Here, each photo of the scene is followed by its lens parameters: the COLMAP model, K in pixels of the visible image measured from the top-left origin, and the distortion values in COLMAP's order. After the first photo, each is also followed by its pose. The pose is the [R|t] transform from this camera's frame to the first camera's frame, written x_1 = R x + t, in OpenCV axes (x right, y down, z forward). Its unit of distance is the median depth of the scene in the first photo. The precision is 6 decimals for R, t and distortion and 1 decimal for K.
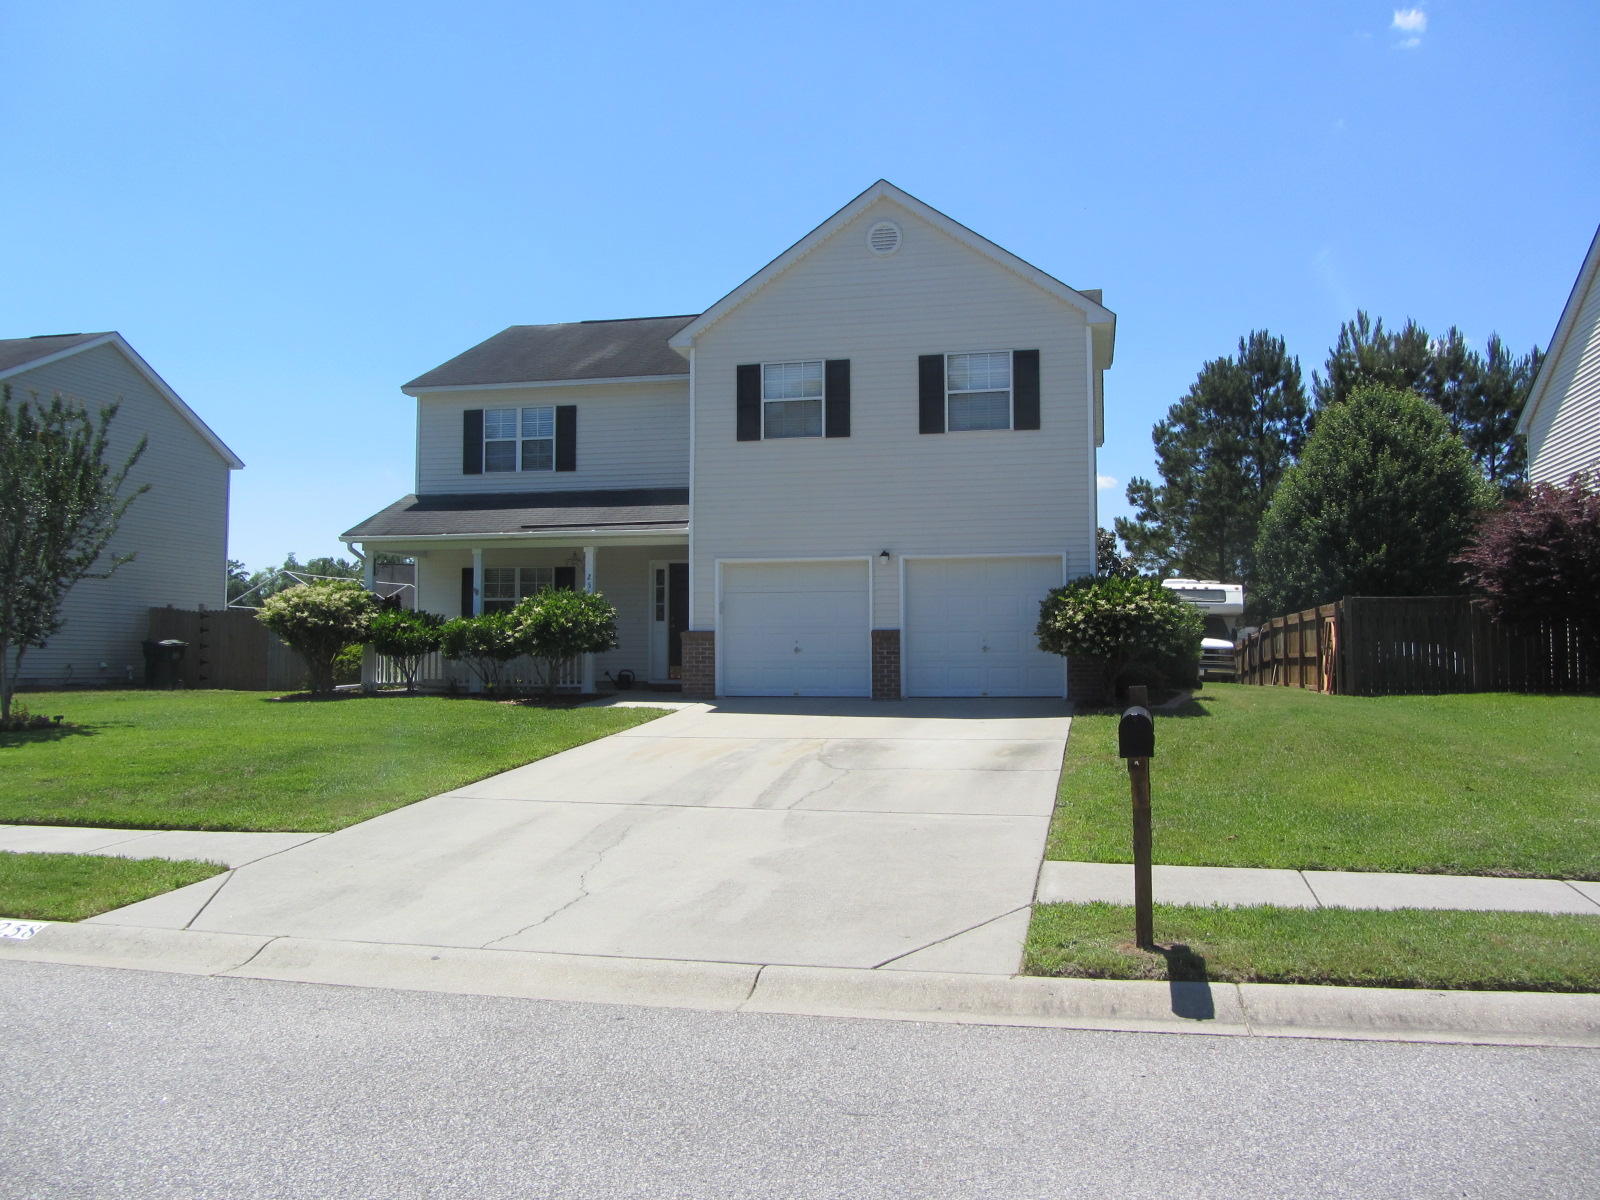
lens RADIAL K [[1320.2, 0, 772.8], [0, 1320.2, 604.2], [0, 0, 1]] dist [-0.040030, 0.010910]
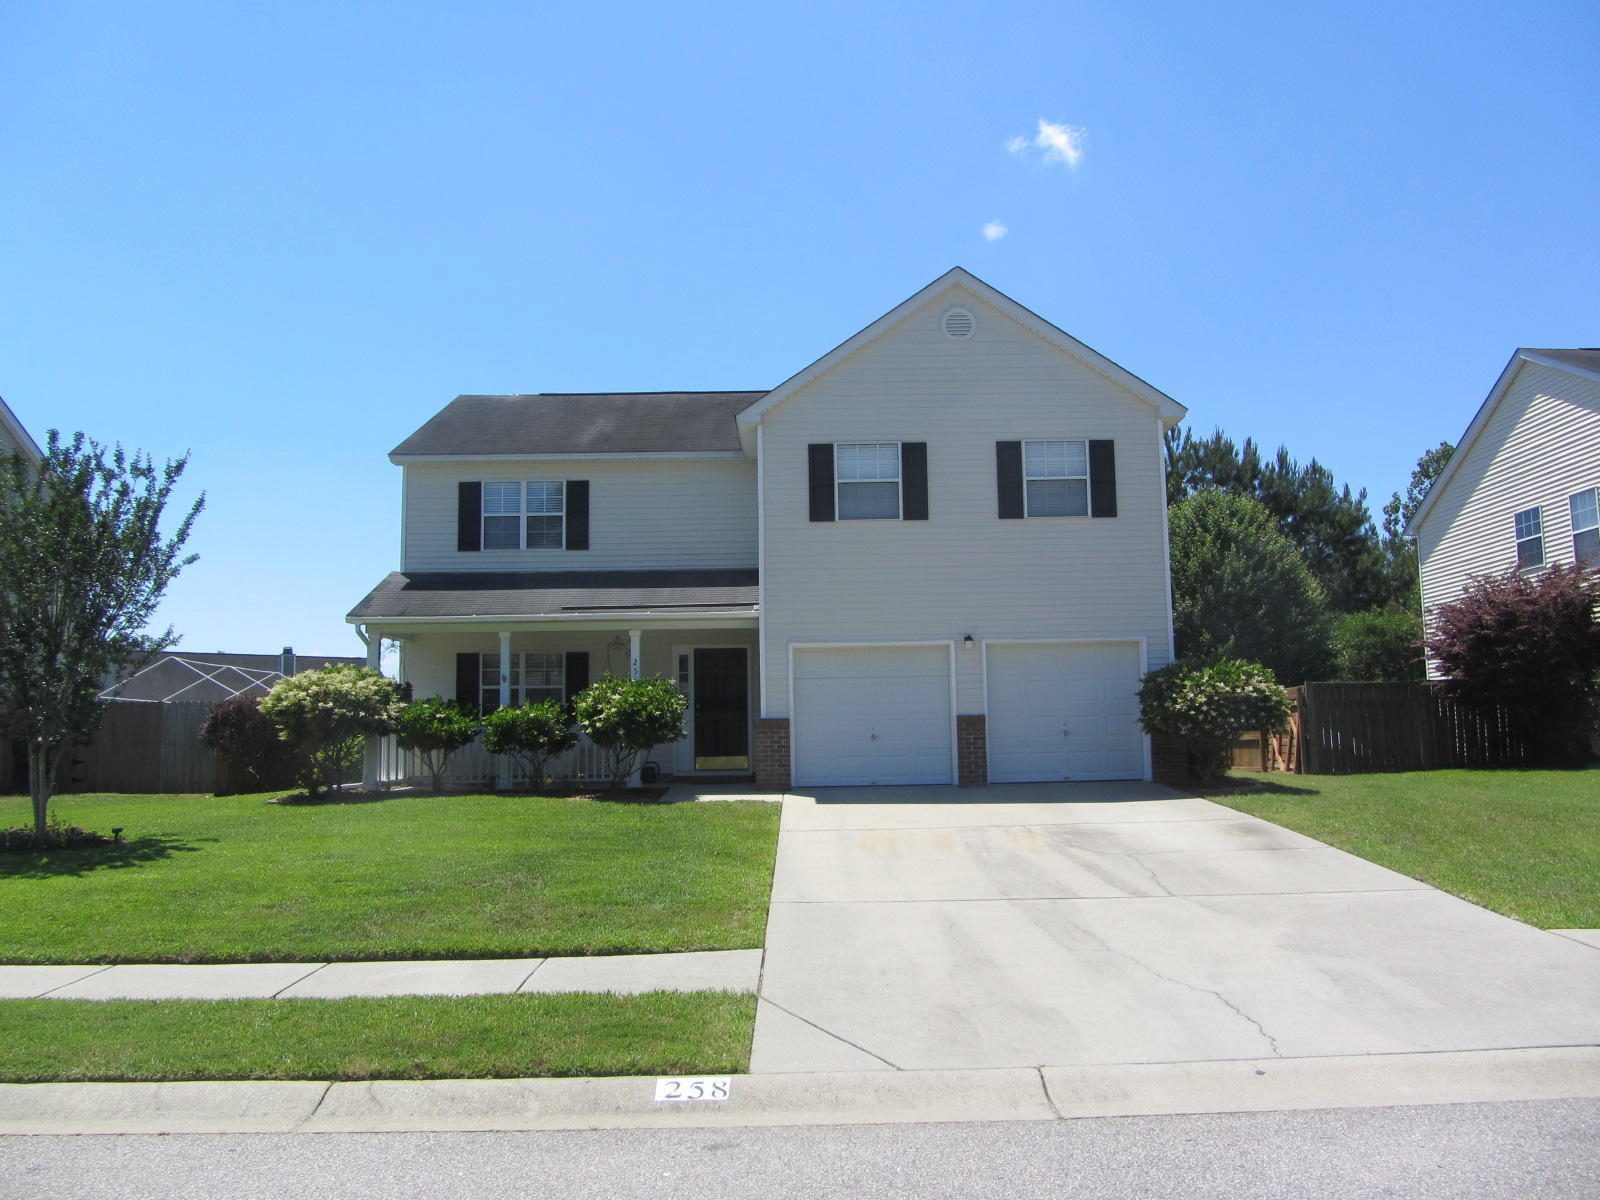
lens RADIAL K [[1320.2, 0, 802.5], [0, 1320.2, 604.9], [0, 0, 1]] dist [-0.040030, 0.010910]
pose [[0.969233, 0.010246, 0.245930, -0.270807], [0.006863, 0.997620, -0.068609, 0.003762], [-0.246048, 0.068186, 0.966856, 0.070279]]
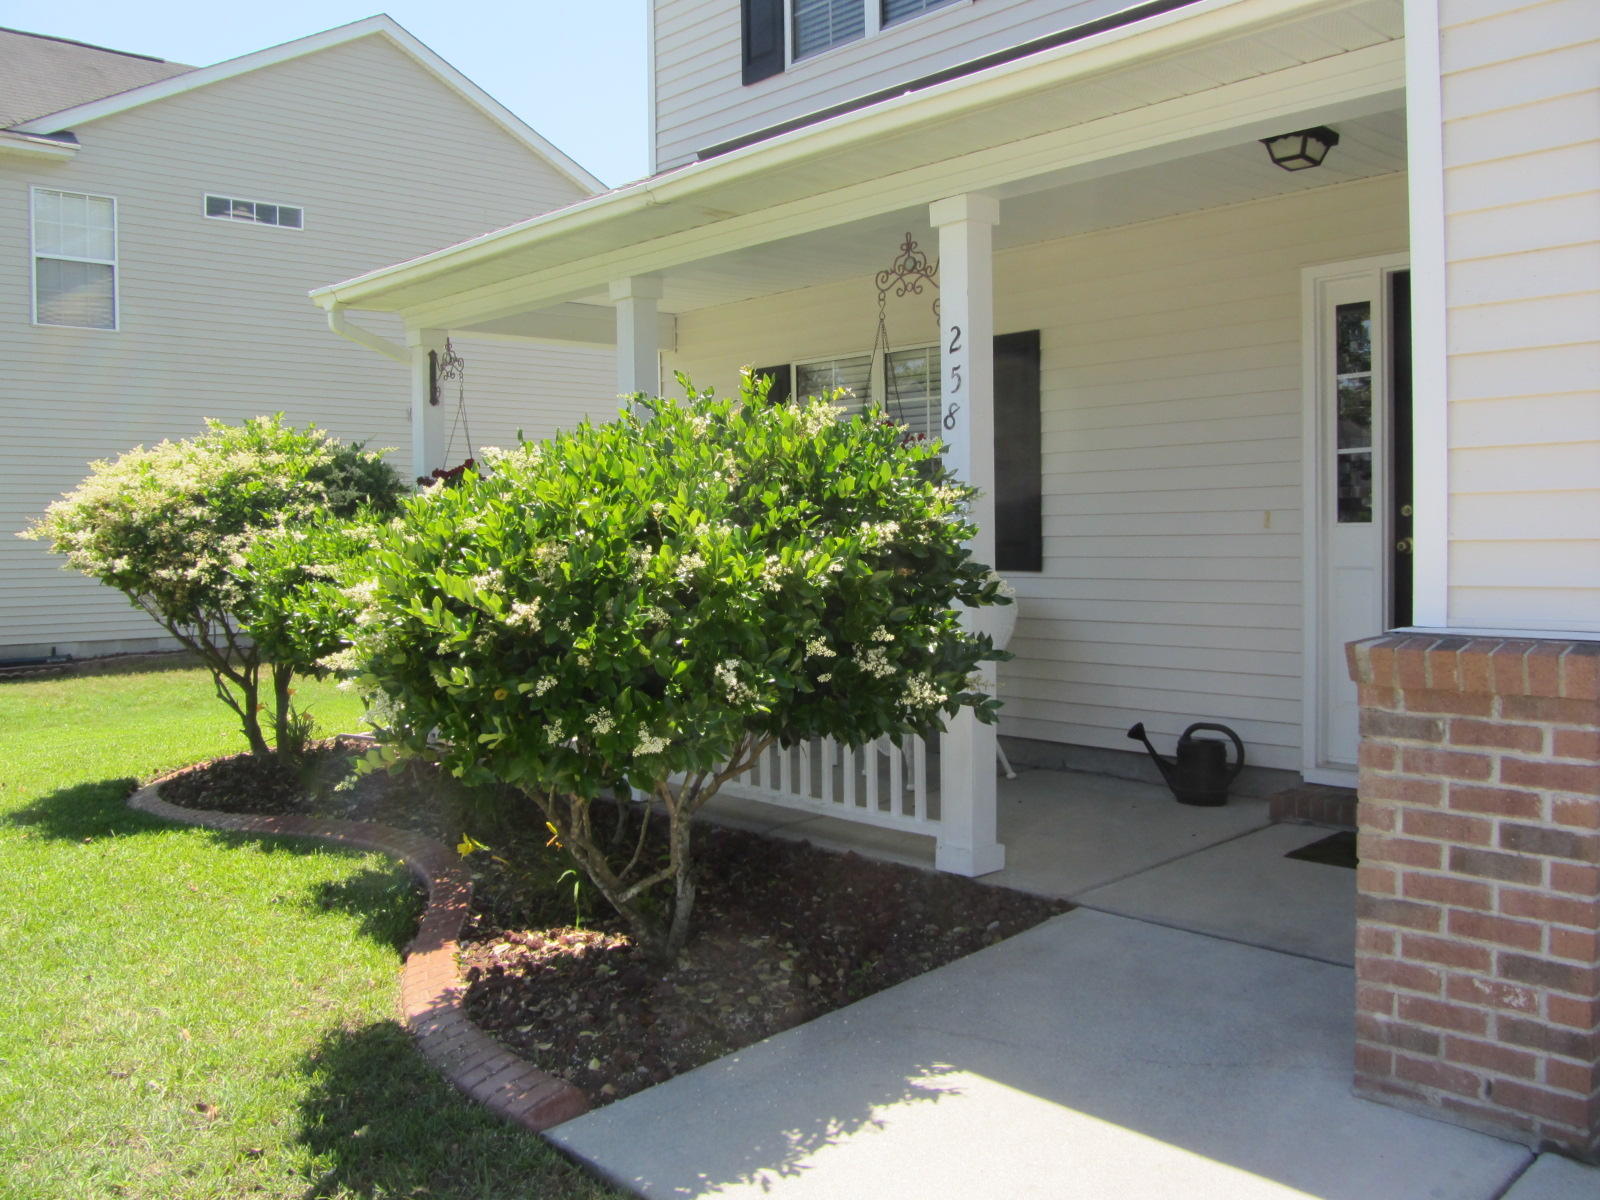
lens RADIAL K [[1393.1, 0, 810.9], [0, 1393.1, 596.7], [0, 0, 1]] dist [-0.065366, 0.011508]
pose [[0.836891, 0.008691, -0.547301, -0.034650], [0.044824, 0.995428, 0.084348, 0.000760], [0.545532, -0.095122, 0.832675, 0.842344]]
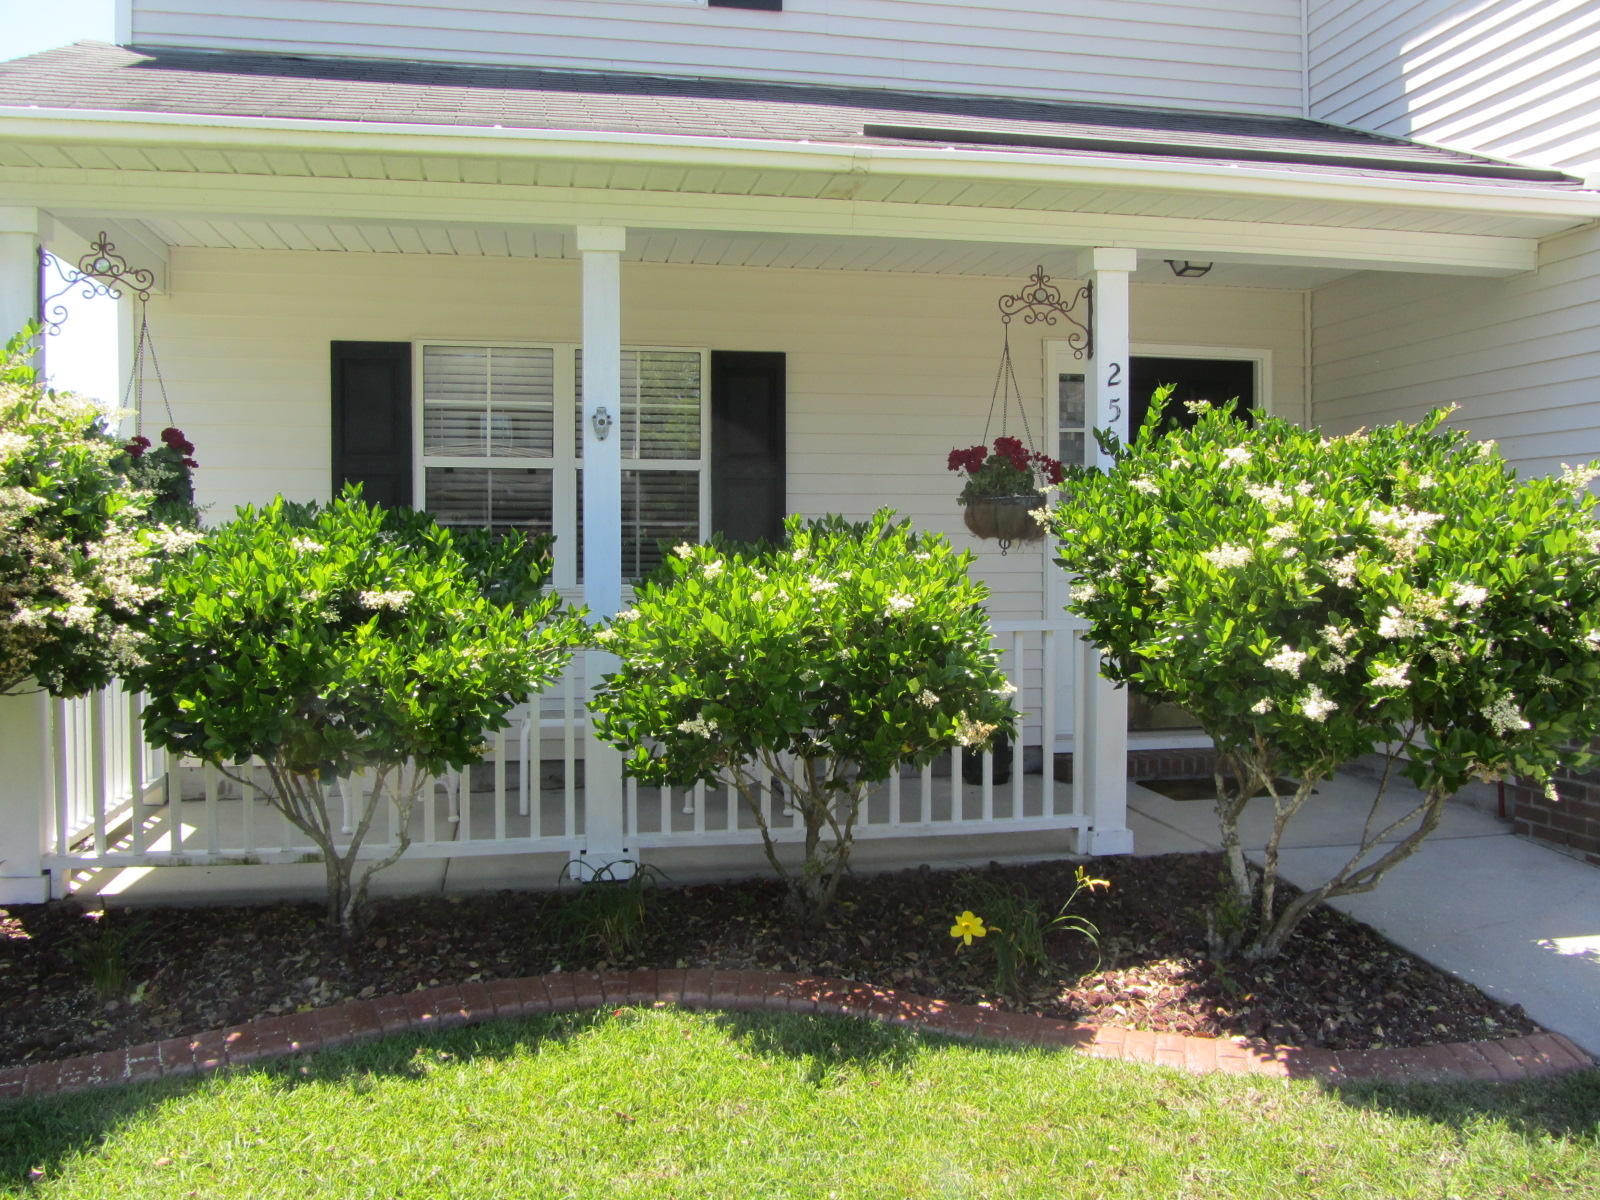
lens RADIAL K [[1393.1, 0, 797.6], [0, 1393.1, 601.7], [0, 0, 1]] dist [-0.065366, 0.011508]
pose [[0.906824, -0.020812, 0.420996, -0.317138], [-0.011946, 0.997110, 0.075022, 0.002115], [-0.421341, -0.073061, 0.903955, 0.841805]]
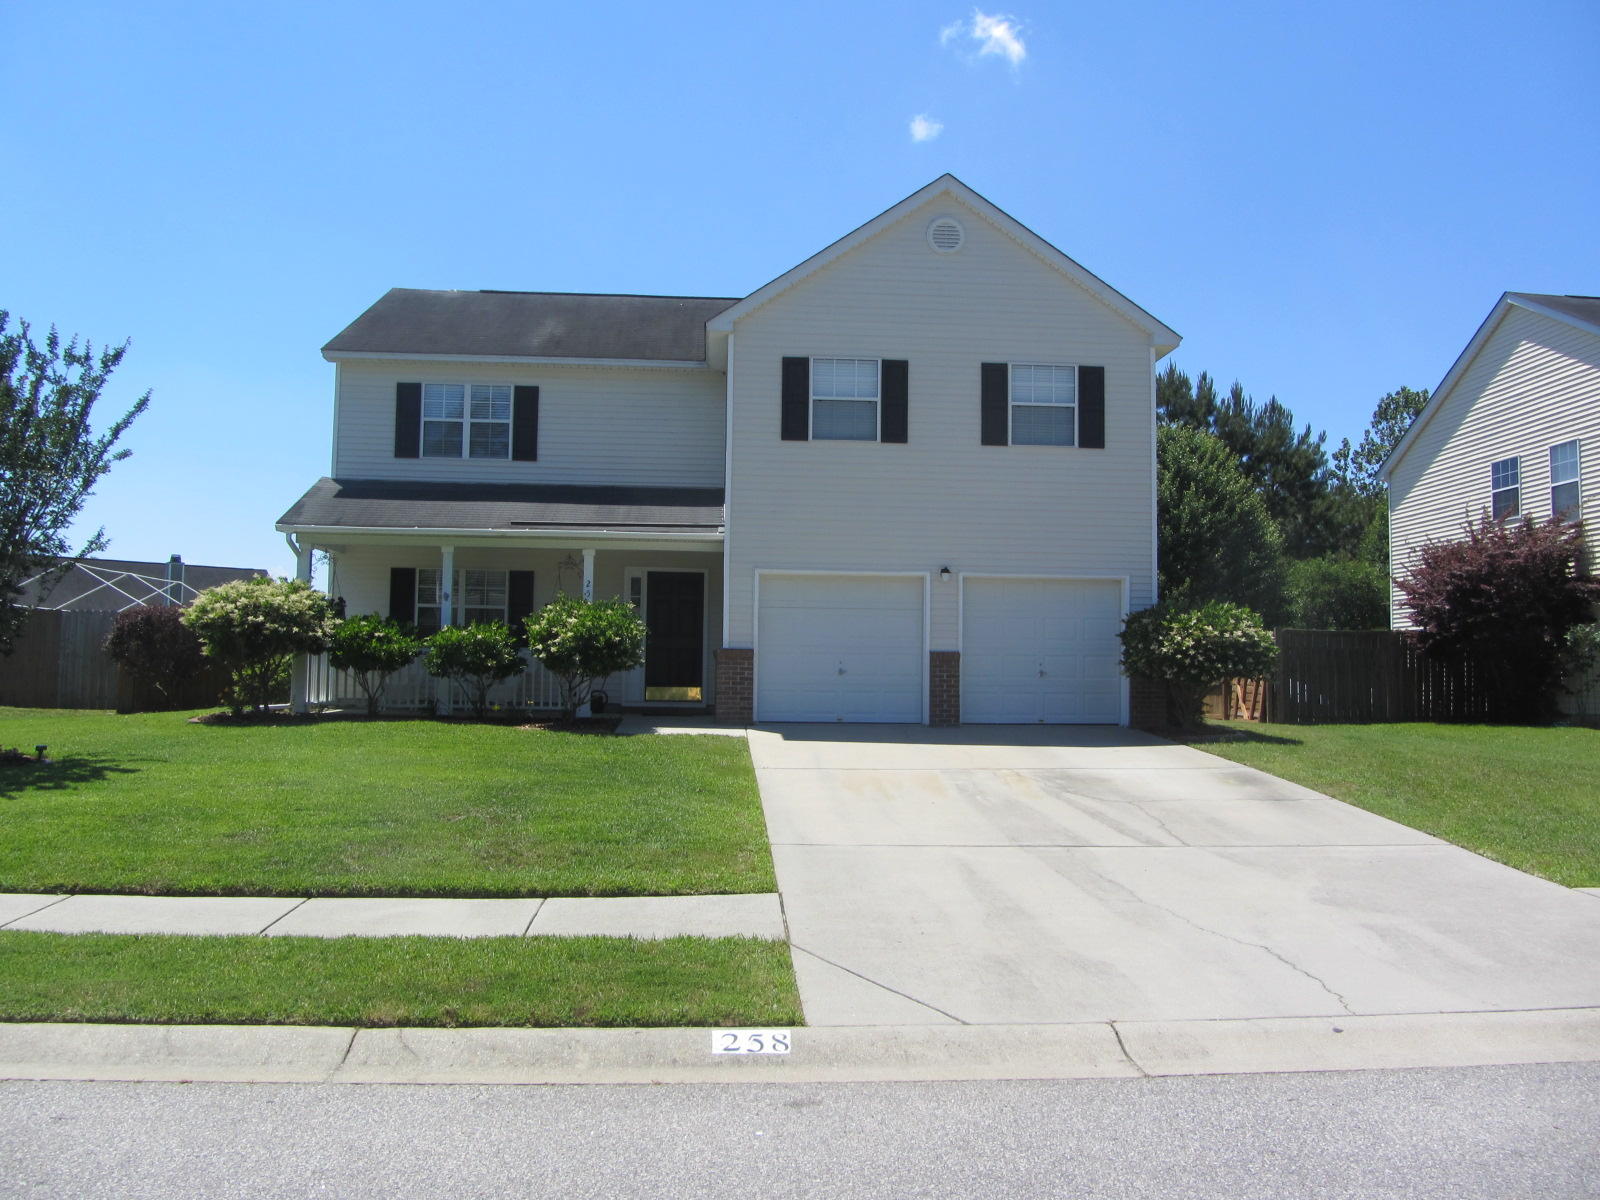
lens RADIAL K [[1393.1, 0, 803.0], [0, 1393.1, 602.1], [0, 0, 1]] dist [-0.065366, 0.011508]
pose [[0.951371, 0.029633, 0.306620, -0.303719], [-0.025286, 0.999516, -0.018142, 0.004519], [-0.307009, 0.009507, 0.951659, 0.088453]]
